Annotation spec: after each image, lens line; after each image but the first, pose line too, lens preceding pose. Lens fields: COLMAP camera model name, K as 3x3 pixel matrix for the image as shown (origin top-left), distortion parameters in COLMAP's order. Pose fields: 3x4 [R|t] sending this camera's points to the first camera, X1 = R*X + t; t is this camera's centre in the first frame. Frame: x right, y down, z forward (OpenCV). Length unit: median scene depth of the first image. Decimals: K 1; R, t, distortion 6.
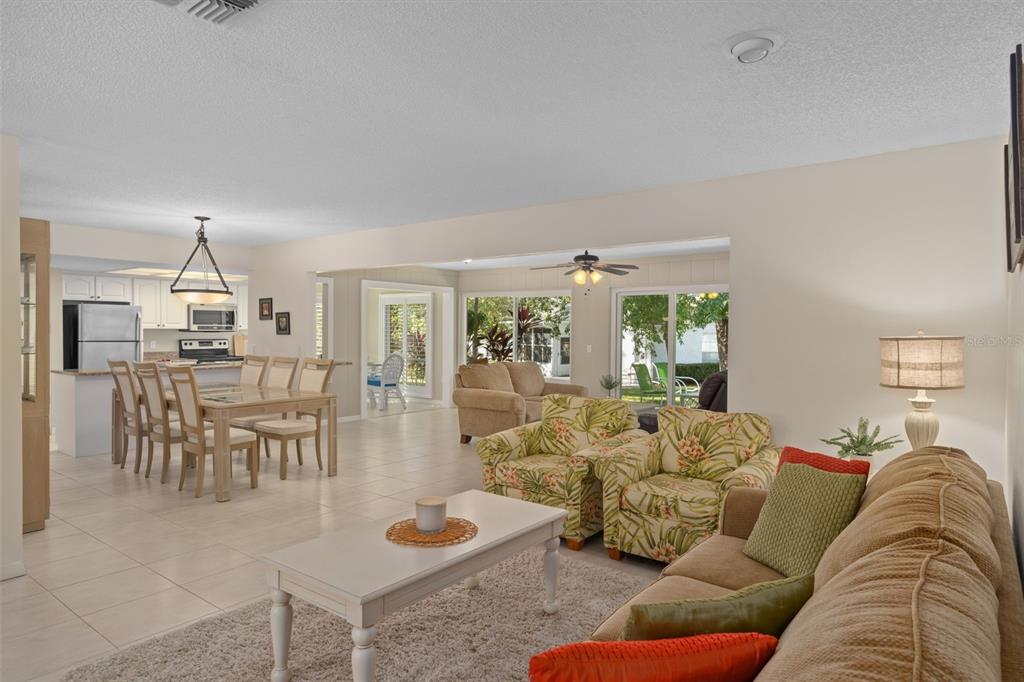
lens RADIAL K [[598.7, 0, 513.1], [0, 598.7, 339.1], [0, 0, 1]] dist [-0.002147, -0.001222]
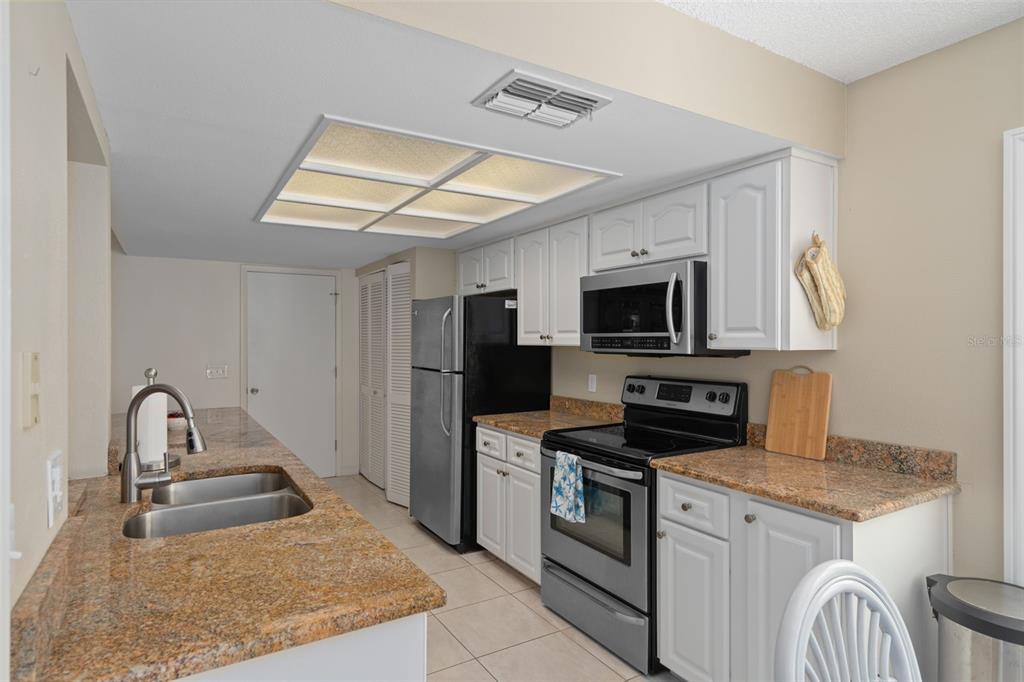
lens RADIAL K [[571.6, 0, 512.0], [0, 571.6, 341.0], [0, 0, 1]] dist [-0.000449, 0.000176]
pose [[-0.364116, -0.005748, -0.931336, -0.262399], [-0.016721, 0.999860, 0.000367, -0.024528], [0.931203, 0.015707, -0.364162, 1.359162]]
